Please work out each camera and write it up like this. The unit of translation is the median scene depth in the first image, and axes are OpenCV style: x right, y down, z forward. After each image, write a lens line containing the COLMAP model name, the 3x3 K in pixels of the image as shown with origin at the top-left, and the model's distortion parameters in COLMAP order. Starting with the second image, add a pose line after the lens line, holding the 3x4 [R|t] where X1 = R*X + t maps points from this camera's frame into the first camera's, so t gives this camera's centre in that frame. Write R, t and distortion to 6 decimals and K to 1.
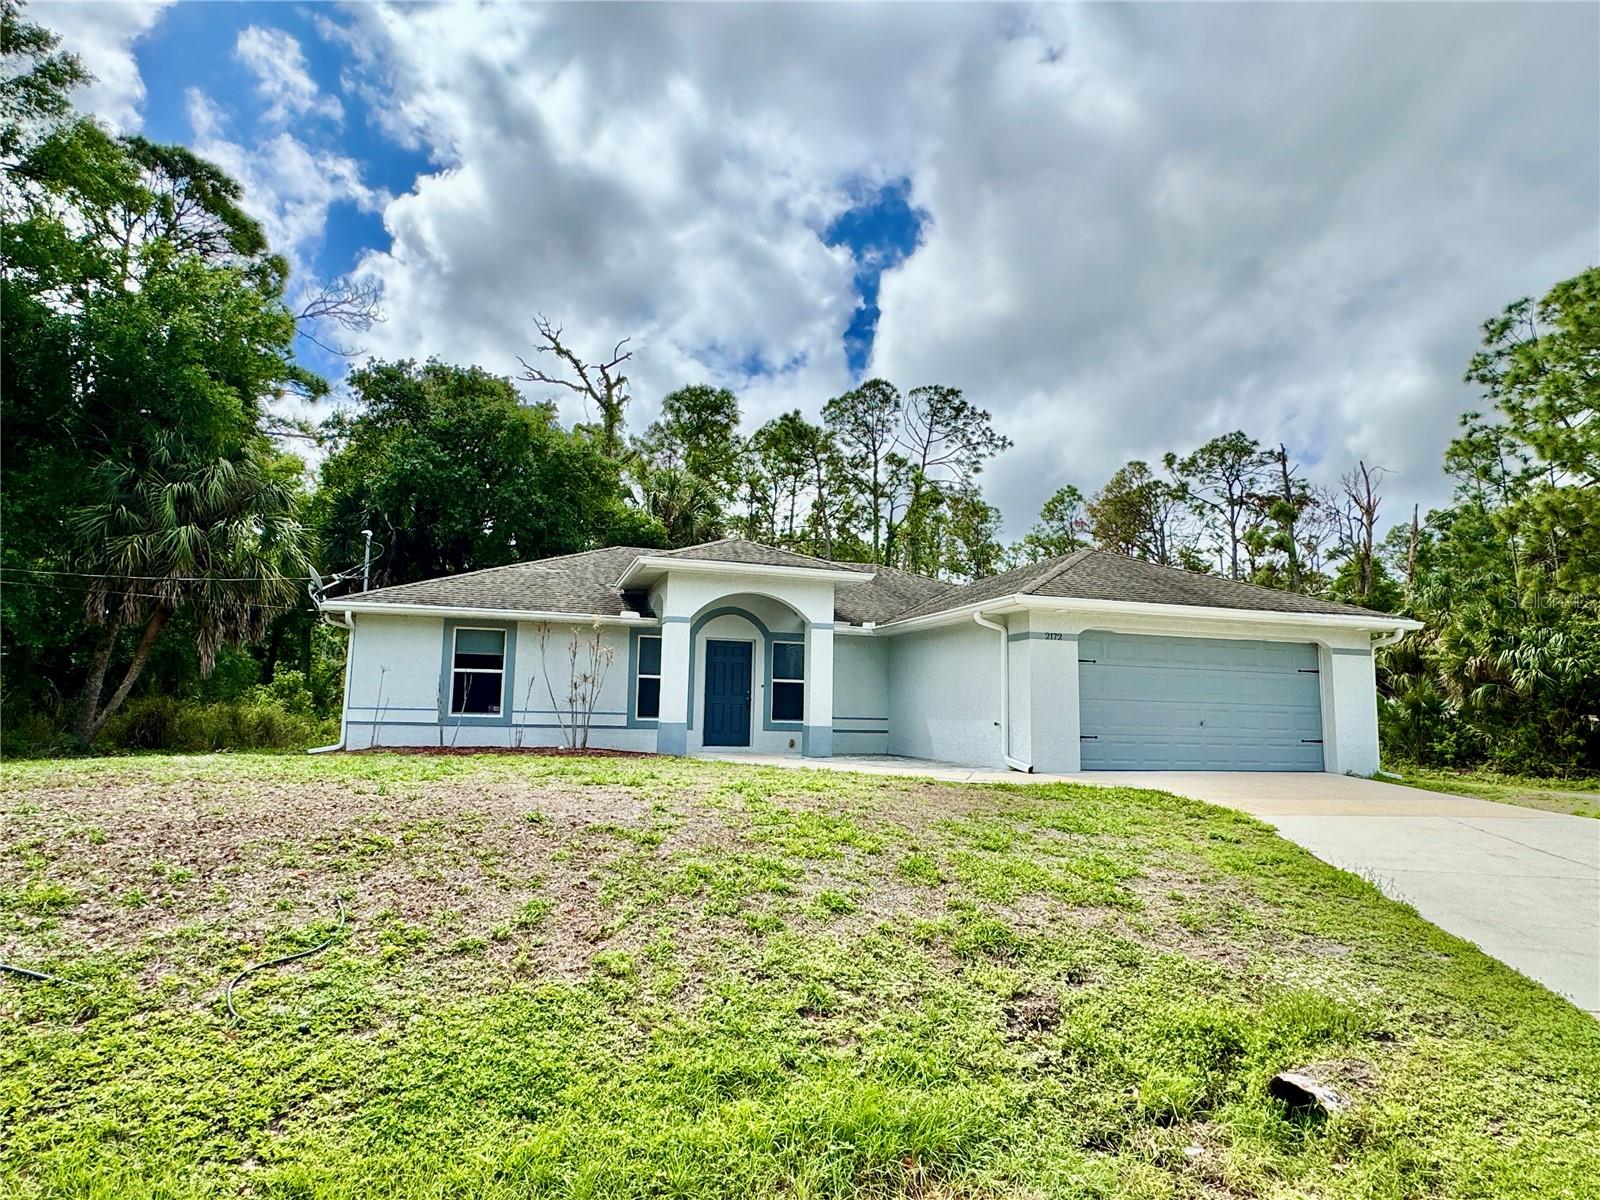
lens RADIAL K [[954.2, 0, 801.9], [0, 954.2, 601.2], [0, 0, 1]] dist [0.002143, -0.002787]
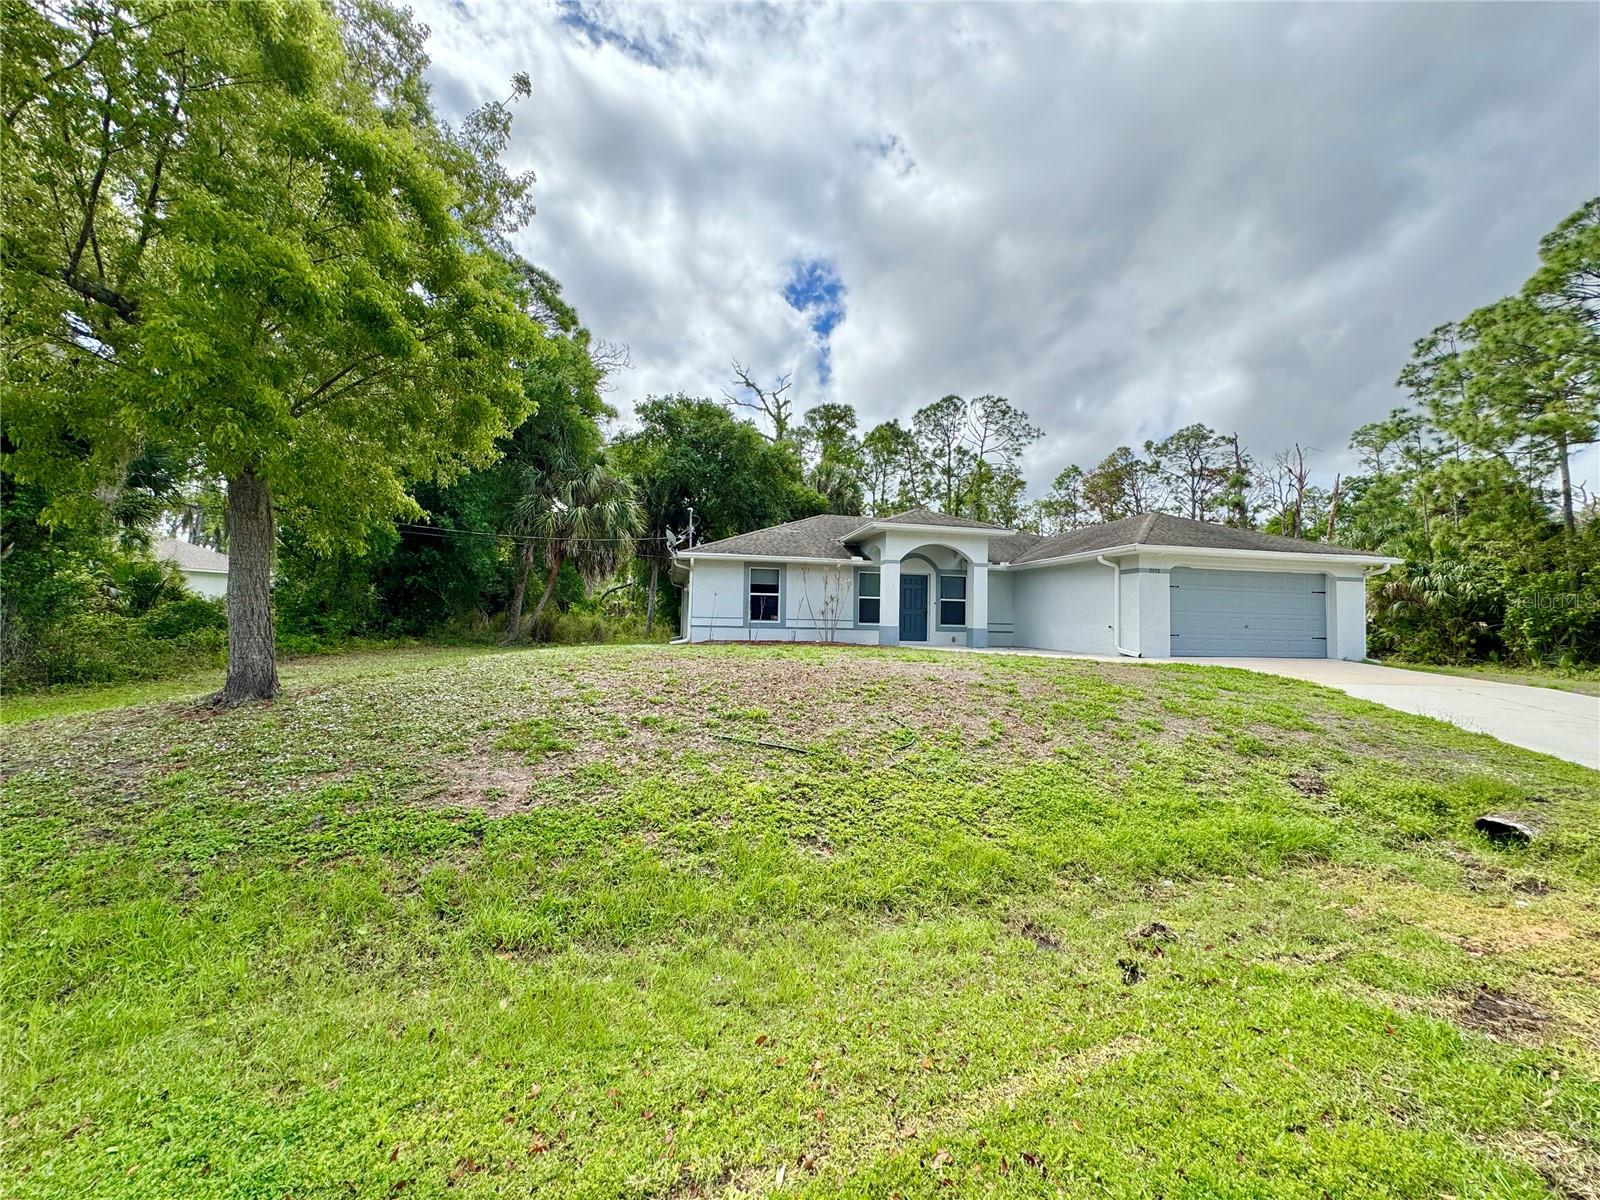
lens RADIAL K [[639.2, 0, 799.0], [0, 639.2, 603.3], [0, 0, 1]] dist [-0.006427, 0.000955]
pose [[0.995443, -0.002731, -0.095316, -0.096910], [0.011109, 0.996105, 0.087471, -0.003297], [0.094706, -0.088131, 0.991597, -0.038987]]
